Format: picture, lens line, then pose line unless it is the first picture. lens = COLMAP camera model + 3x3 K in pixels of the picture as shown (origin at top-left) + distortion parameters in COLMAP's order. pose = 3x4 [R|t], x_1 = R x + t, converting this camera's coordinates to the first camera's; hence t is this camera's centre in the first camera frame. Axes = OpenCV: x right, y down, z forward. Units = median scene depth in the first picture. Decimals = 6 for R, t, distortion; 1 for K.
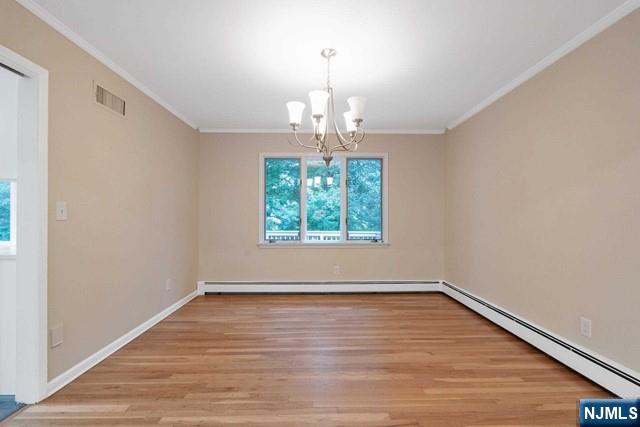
lens RADIAL K [[286.0, 0, 318.9], [0, 286.0, 216.1], [0, 0, 1]] dist [-0.000618, 0.000016]
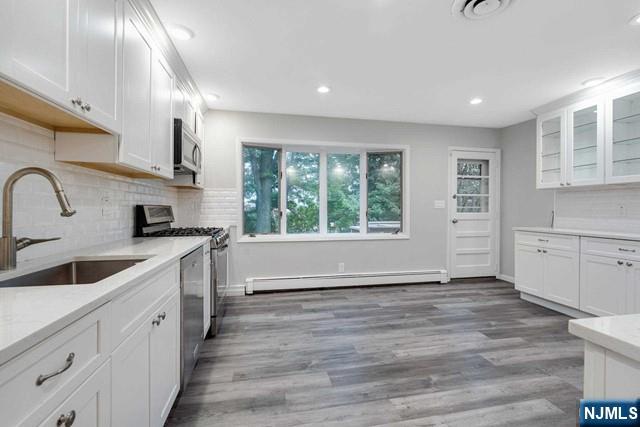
lens RADIAL K [[286.0, 0, 318.9], [0, 286.0, 216.1], [0, 0, 1]] dist [-0.000618, 0.000016]
pose [[0.984804, -0.006430, 0.173553, -2.051098], [0.001254, 0.999552, 0.029914, 0.001549], [-0.173667, -0.029242, 0.984370, 0.095668]]
